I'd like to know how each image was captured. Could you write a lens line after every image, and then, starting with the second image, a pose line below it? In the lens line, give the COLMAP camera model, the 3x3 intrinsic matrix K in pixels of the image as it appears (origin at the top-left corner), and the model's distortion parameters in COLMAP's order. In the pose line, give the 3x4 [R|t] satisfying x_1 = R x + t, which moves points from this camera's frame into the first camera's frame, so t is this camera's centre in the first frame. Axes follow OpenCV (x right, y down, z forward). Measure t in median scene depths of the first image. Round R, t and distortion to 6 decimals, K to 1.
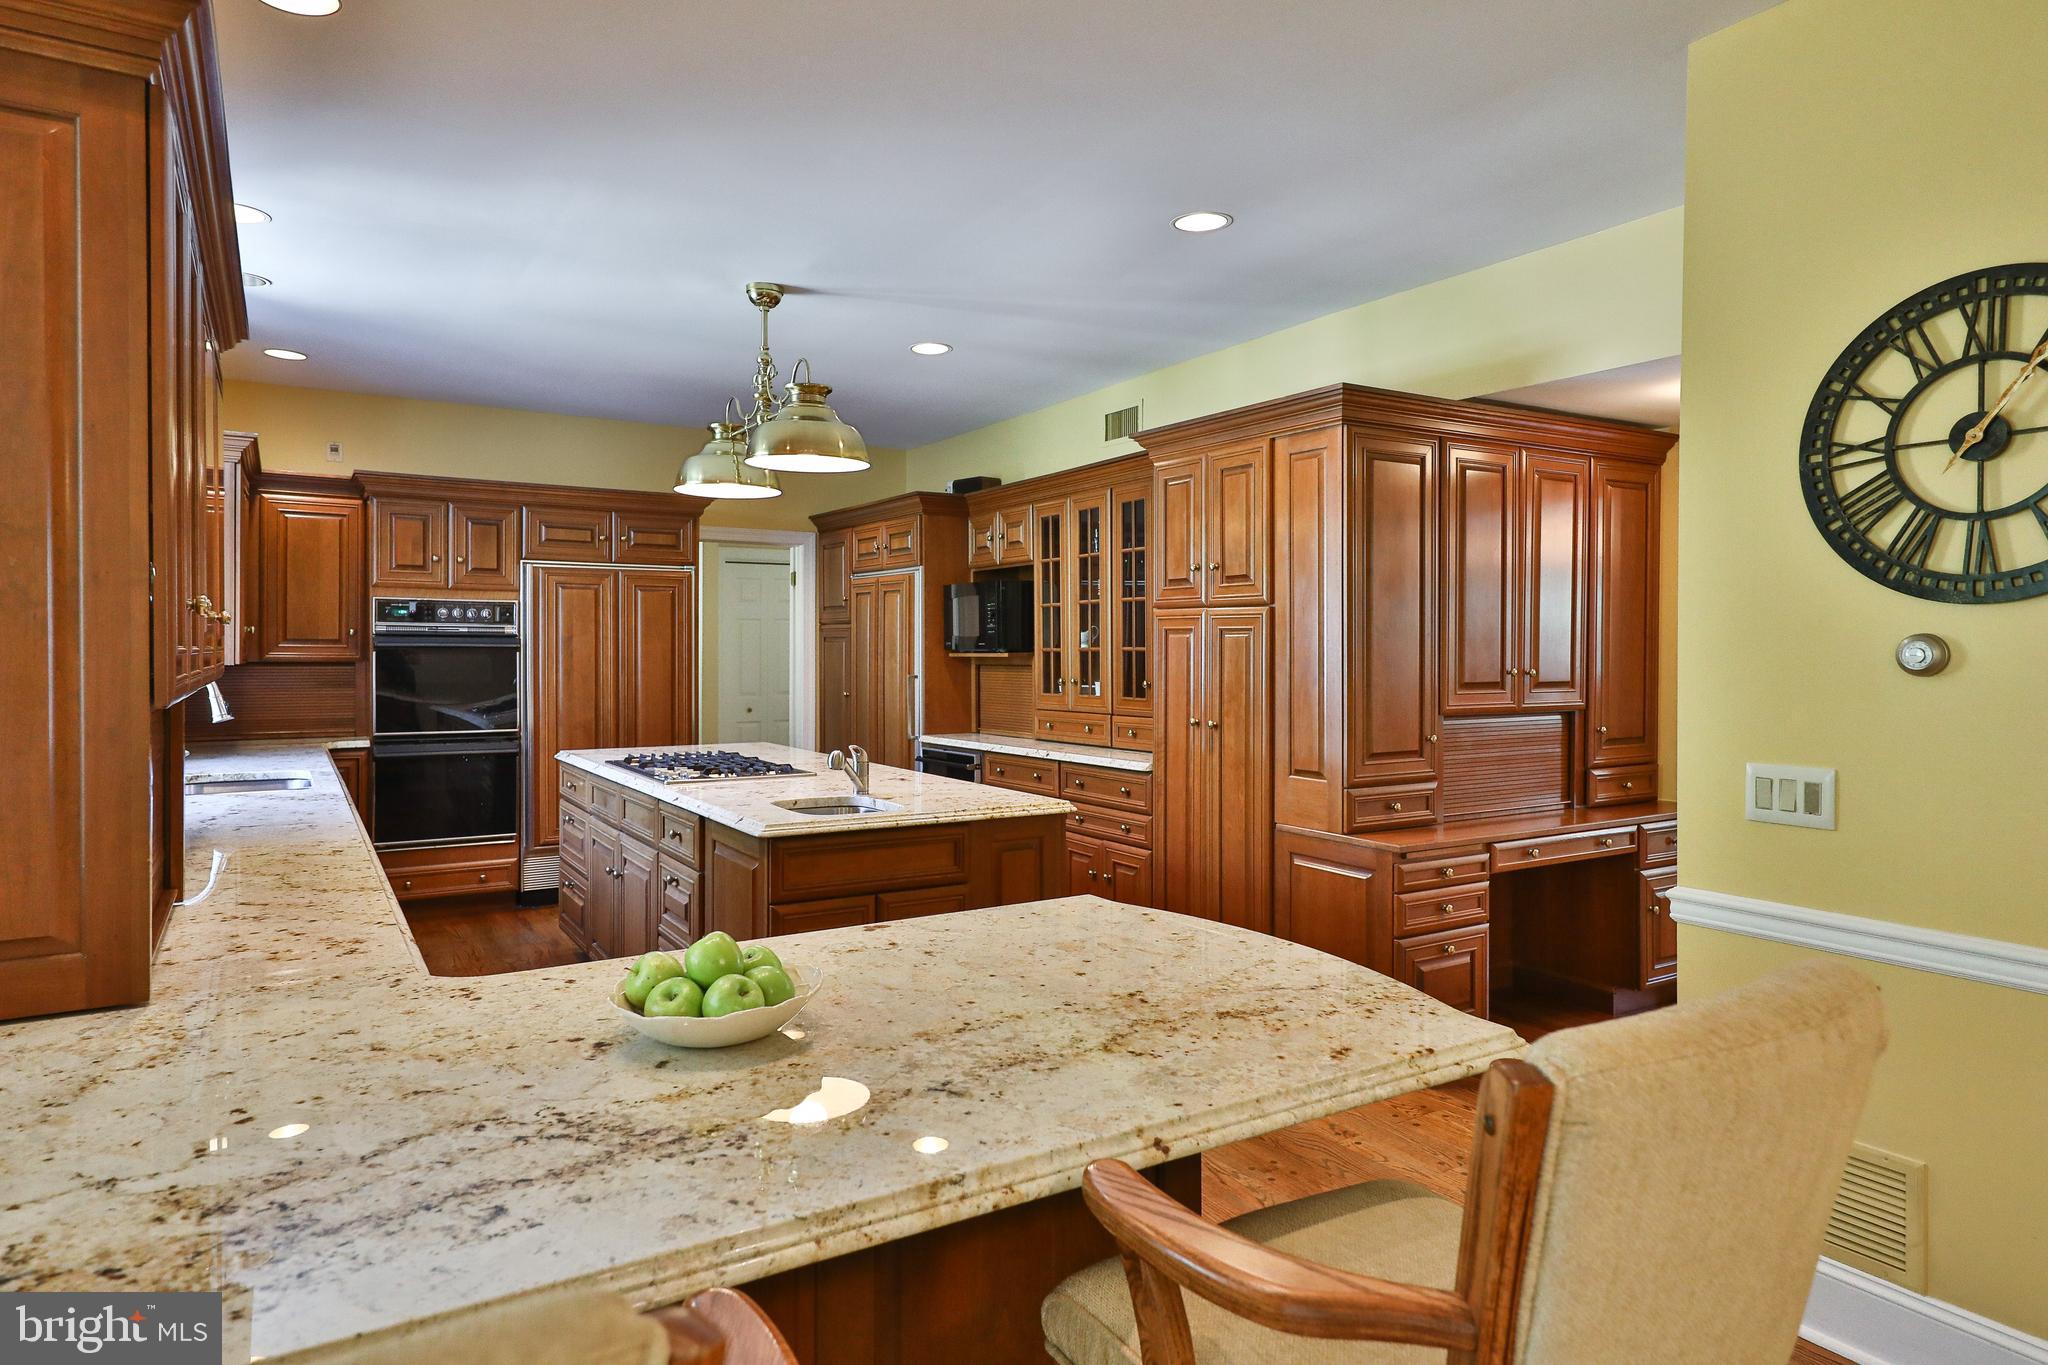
lens RADIAL K [[1196.6, 0, 996.4], [0, 1196.6, 655.6], [0, 0, 1]] dist [0.003940, 0.000511]
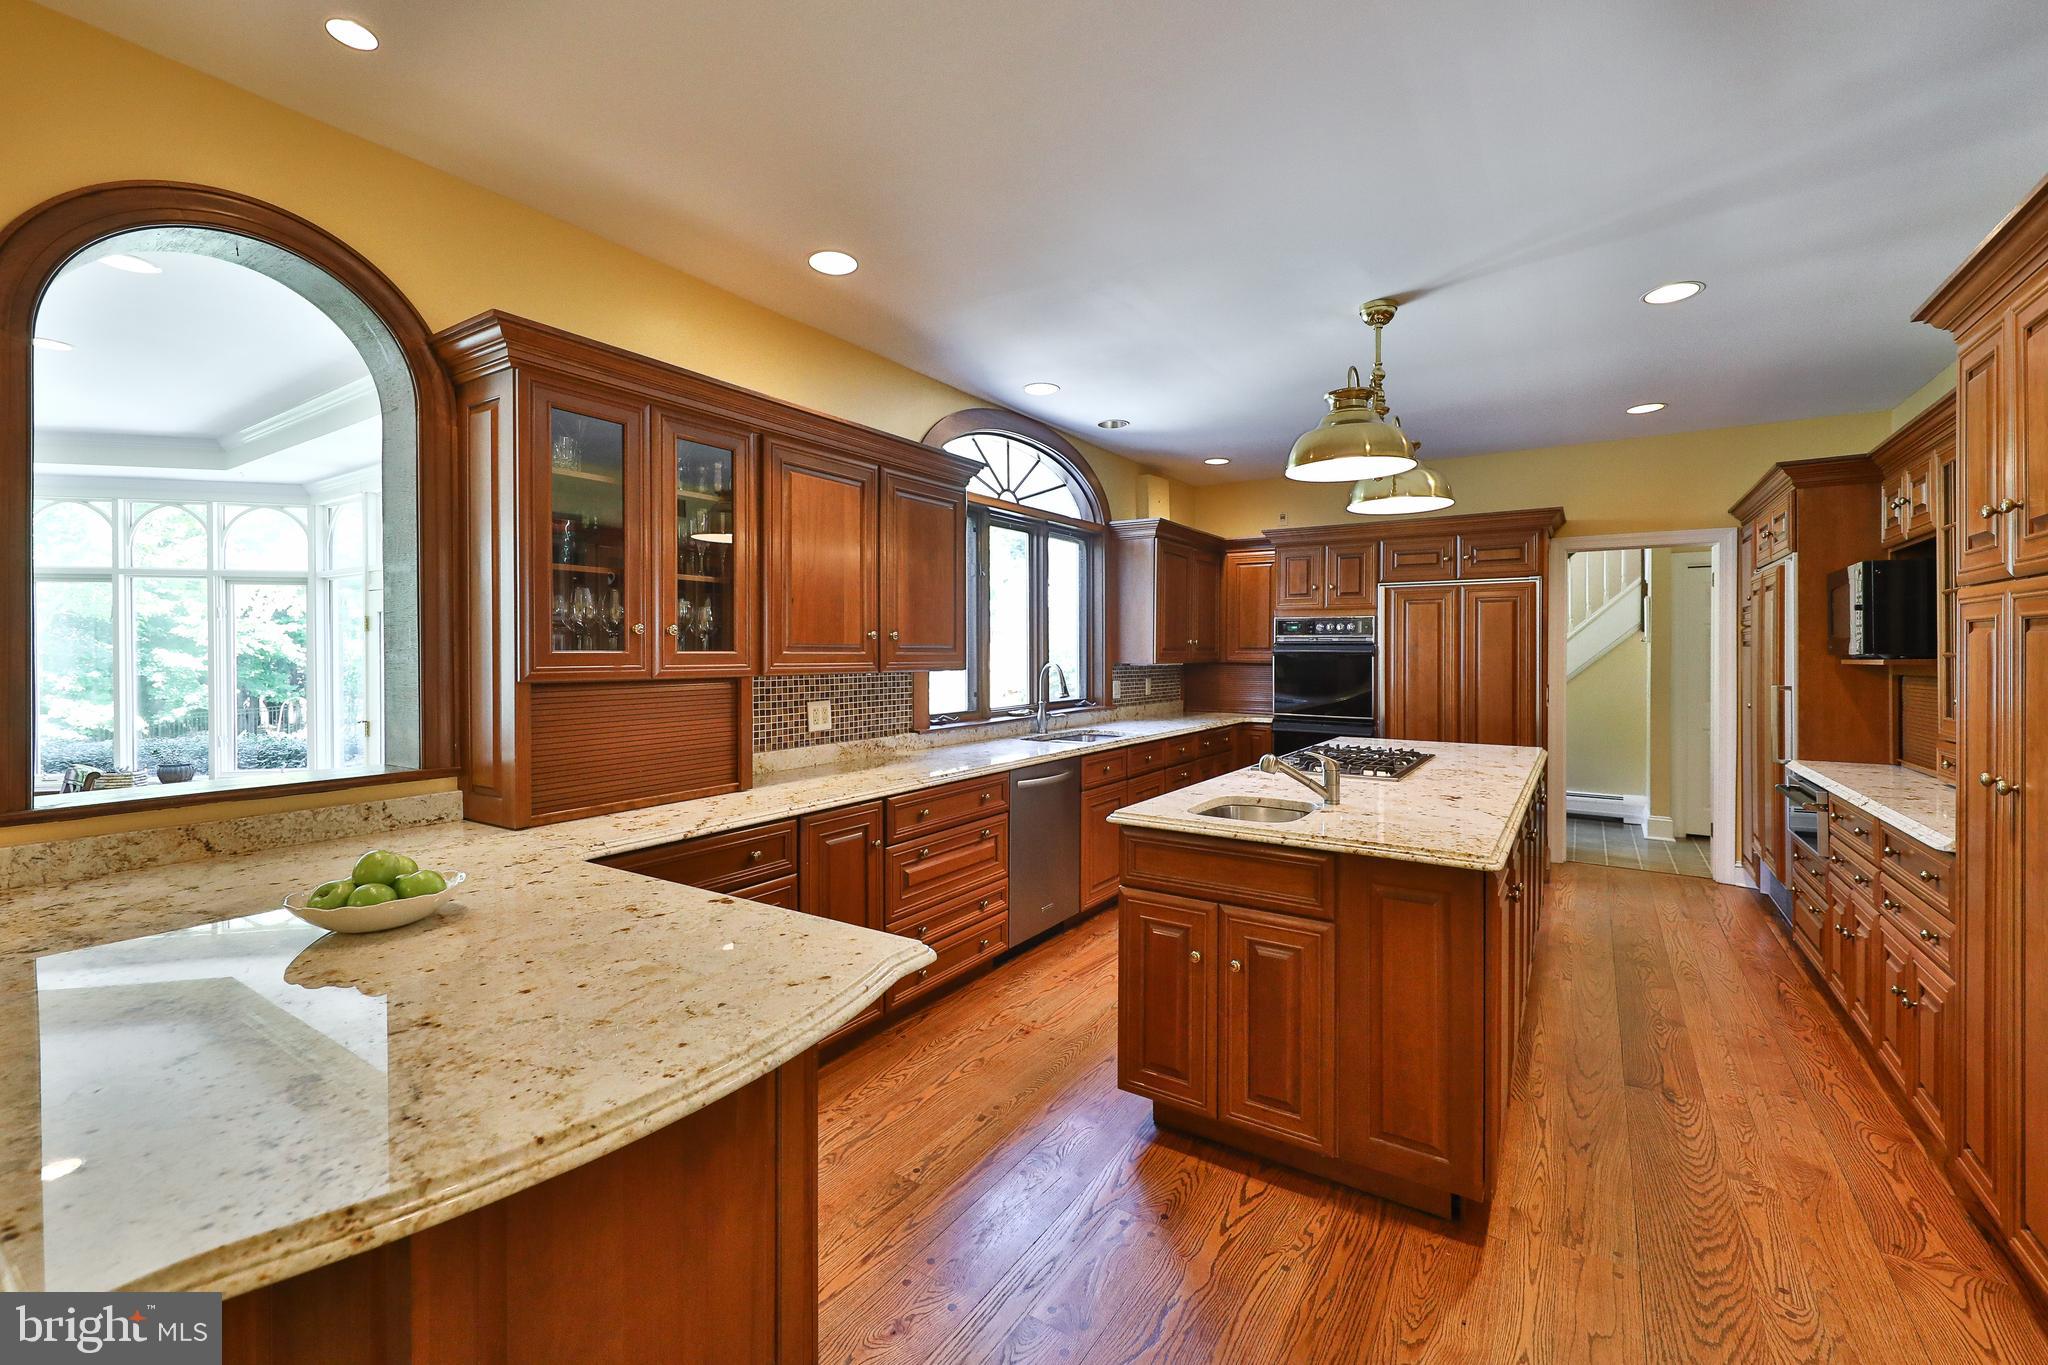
lens RADIAL K [[829.3, 0, 1008.6], [0, 829.3, 655.6], [0, 0, 1]] dist [0.001665, -0.000409]
pose [[0.438760, 0.001087, -0.898604, 0.220941], [-0.005369, 0.999985, -0.001412, -0.000881], [0.898588, 0.005444, 0.438759, 0.279001]]
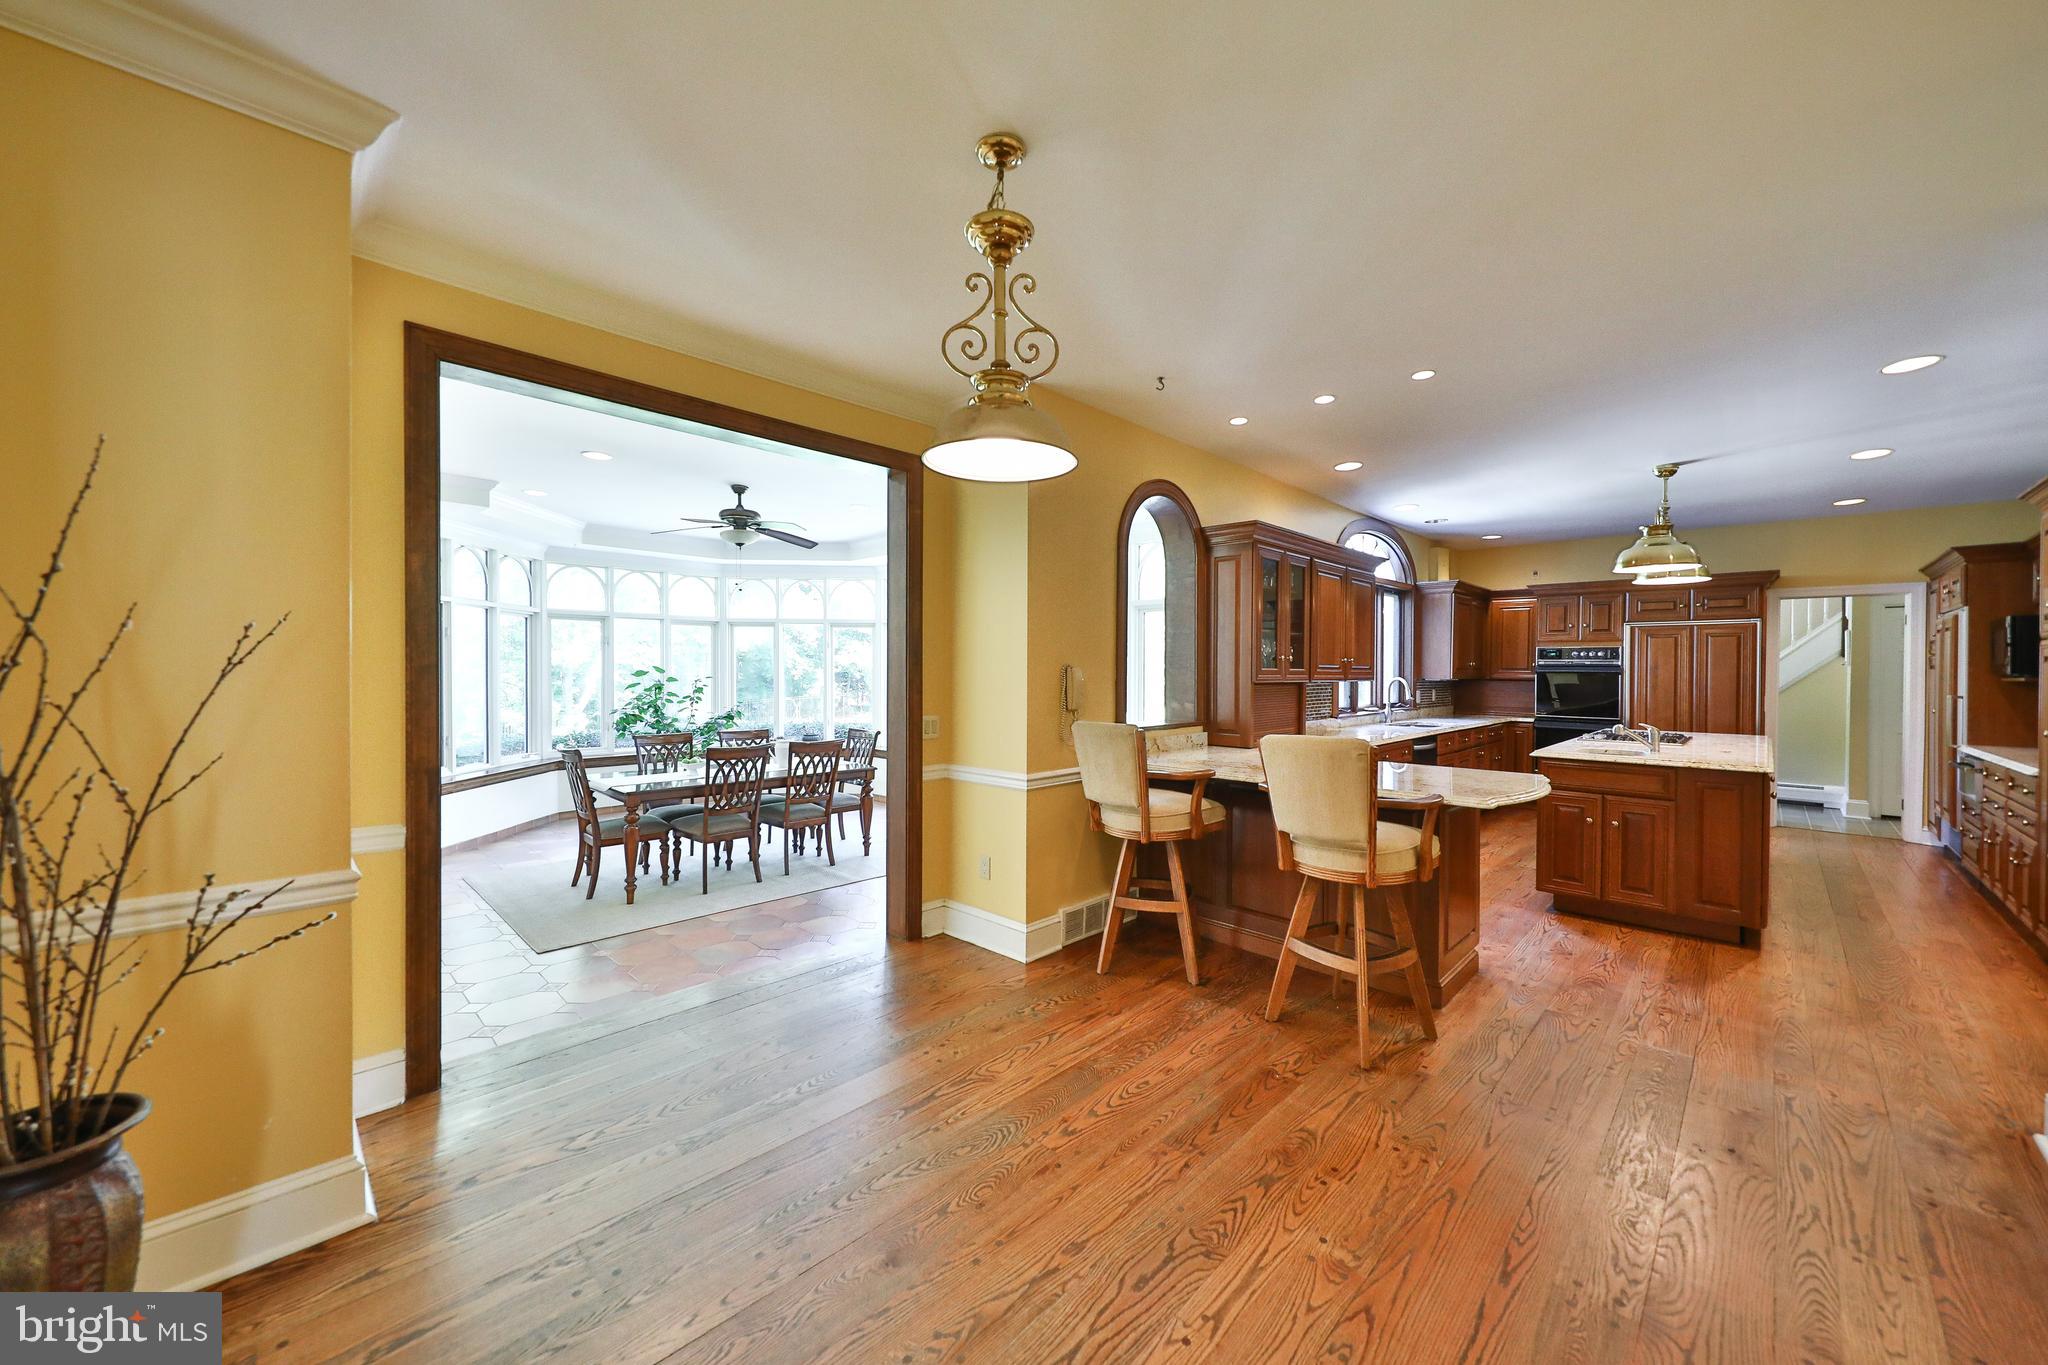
lens RADIAL K [[706.9, 0, 1030.1], [0, 706.9, 675.8], [0, 0, 1]] dist [-0.014878, 0.000060]
pose [[0.243299, 0.005147, -0.969938, 0.404645], [-0.010772, 0.999939, 0.002604, 0.004866], [0.969892, 0.009814, 0.243339, -0.106279]]
